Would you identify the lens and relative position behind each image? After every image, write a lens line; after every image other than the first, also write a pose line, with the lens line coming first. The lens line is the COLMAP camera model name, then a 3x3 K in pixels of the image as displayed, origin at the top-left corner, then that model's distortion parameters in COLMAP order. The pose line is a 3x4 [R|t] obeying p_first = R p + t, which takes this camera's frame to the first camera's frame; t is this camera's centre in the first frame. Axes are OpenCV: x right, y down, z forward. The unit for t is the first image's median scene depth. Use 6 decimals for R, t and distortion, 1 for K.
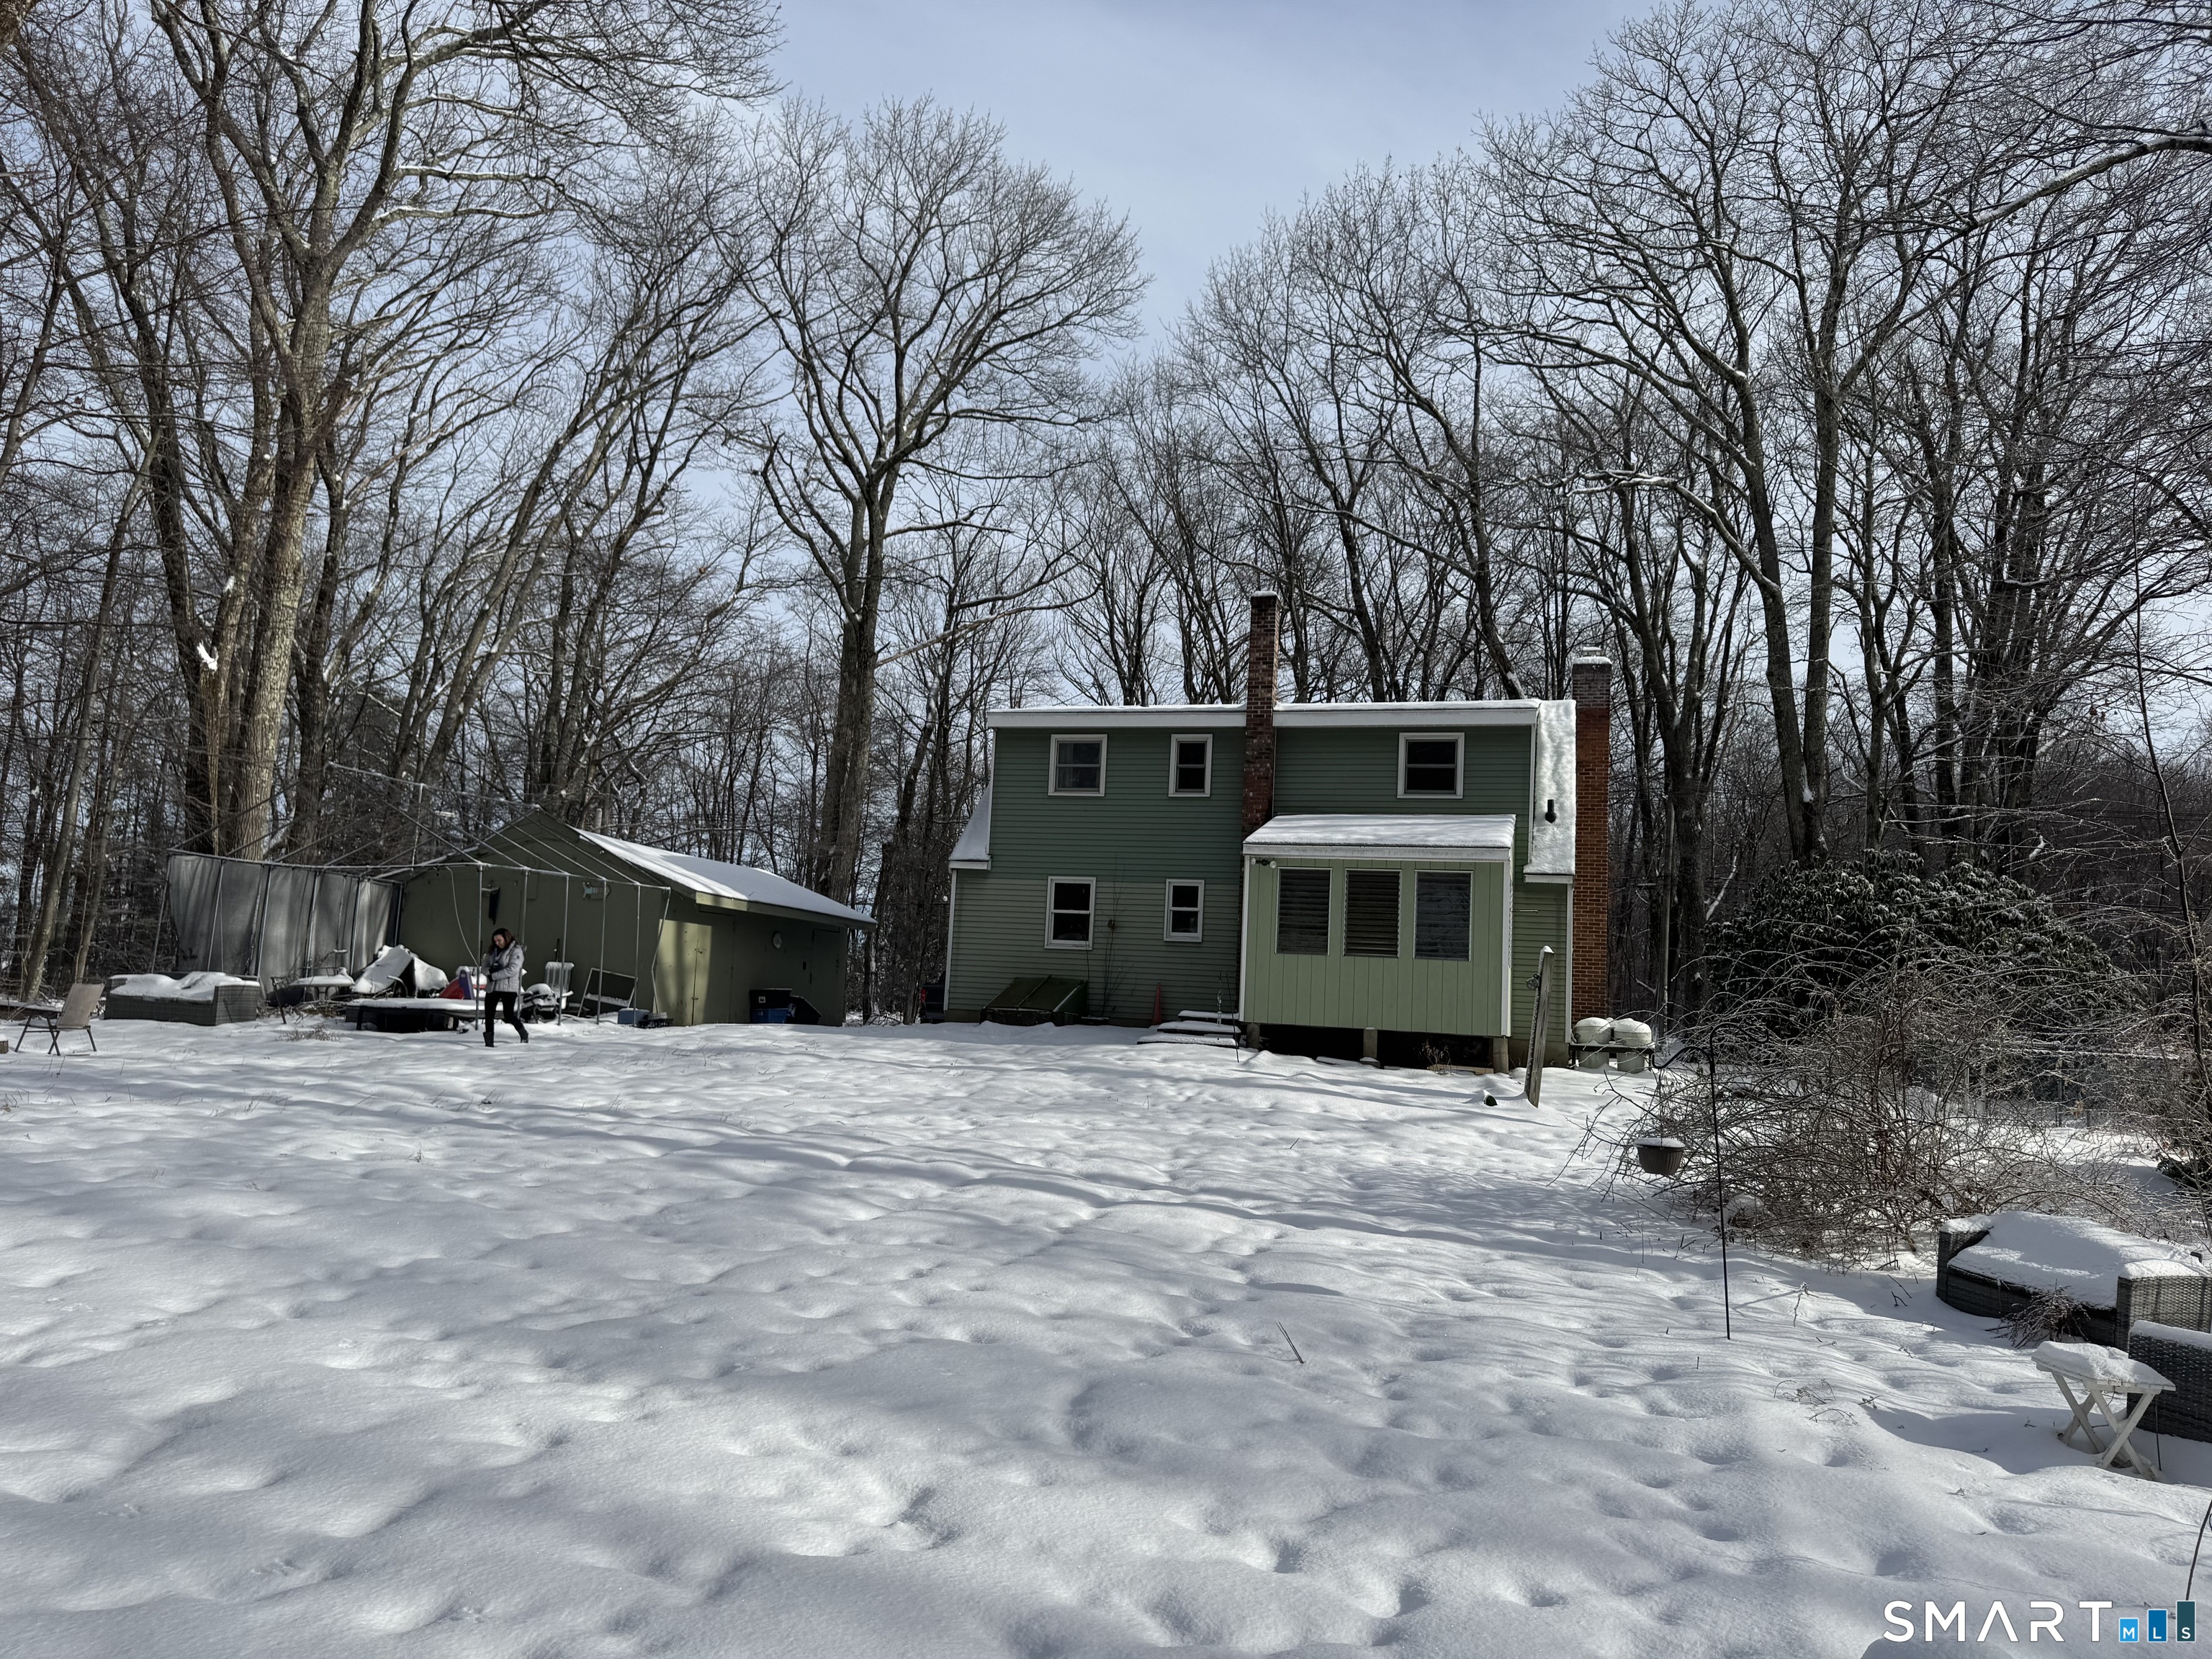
lens RADIAL K [[1465.1, 0, 1106.0], [0, 1465.1, 829.5], [0, 0, 1]] dist [0.003530, -0.000539]
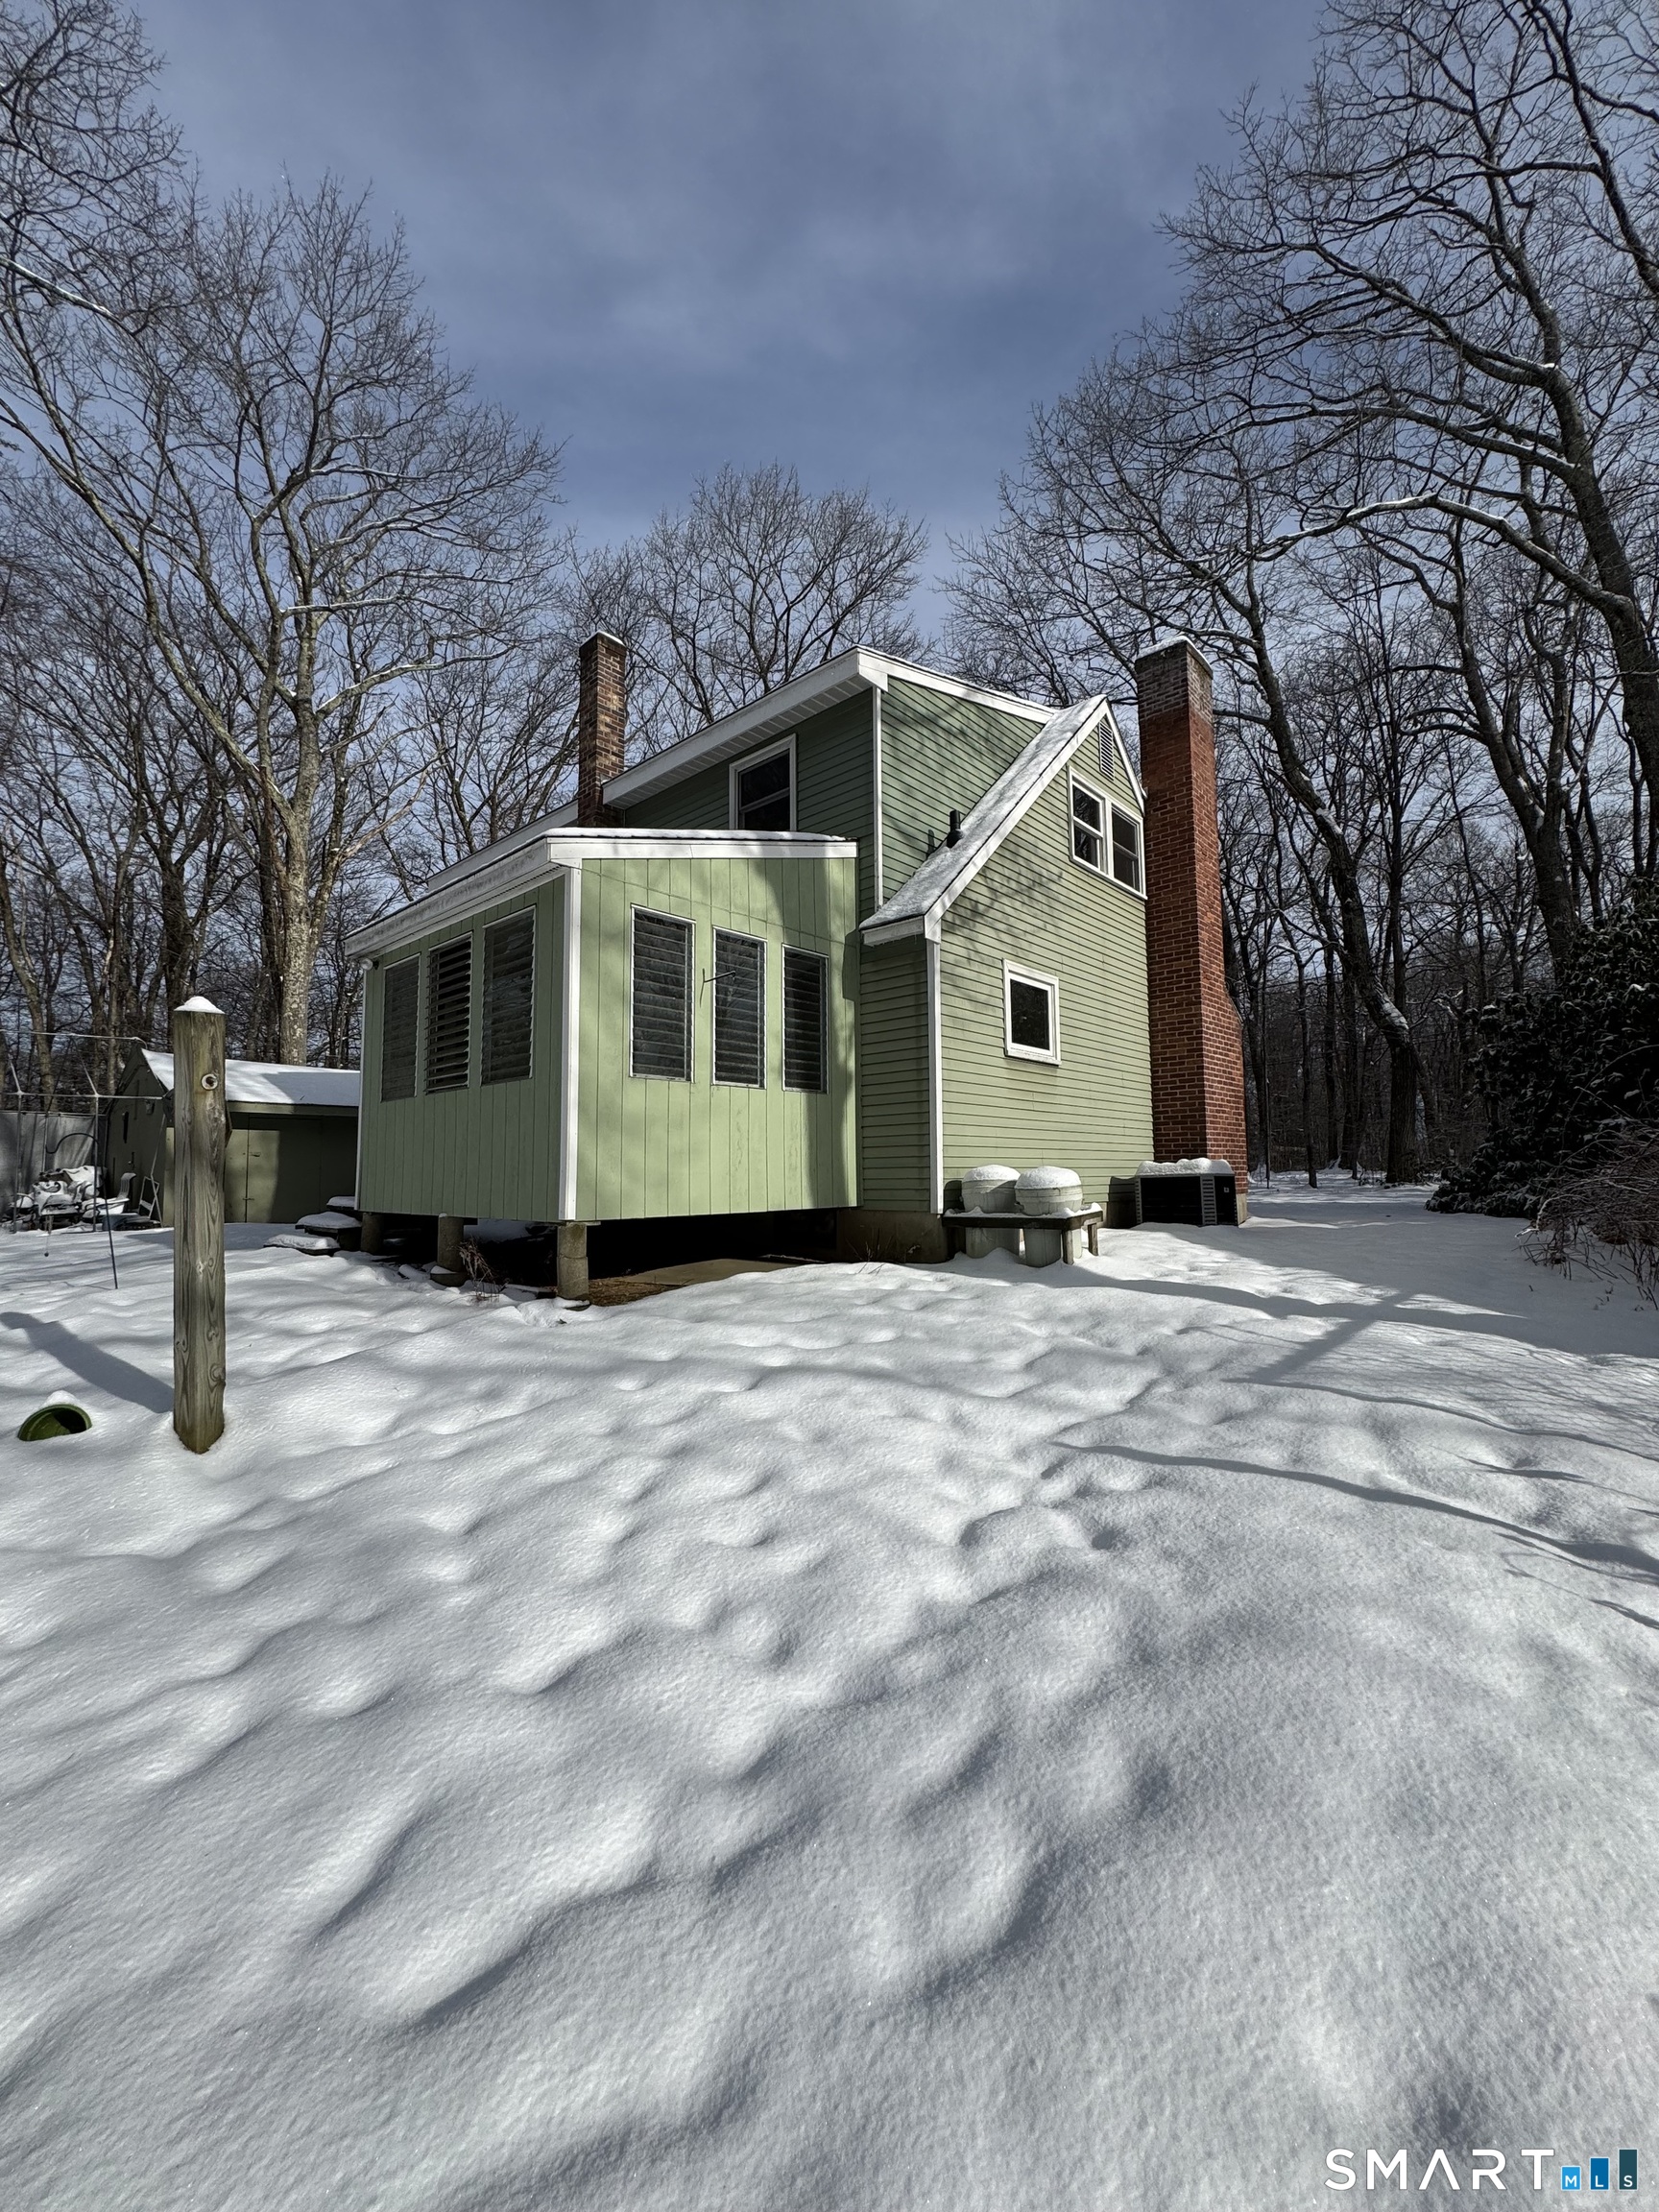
lens RADIAL K [[873.9, 0, 829.5], [0, 873.9, 1106.0], [0, 0, 1]] dist [-0.000249, 0.000360]
pose [[0.908816, -0.097664, -0.405604, 0.392079], [0.113754, 0.993385, 0.015689, 0.089360], [0.401389, -0.060398, 0.913914, 0.636251]]
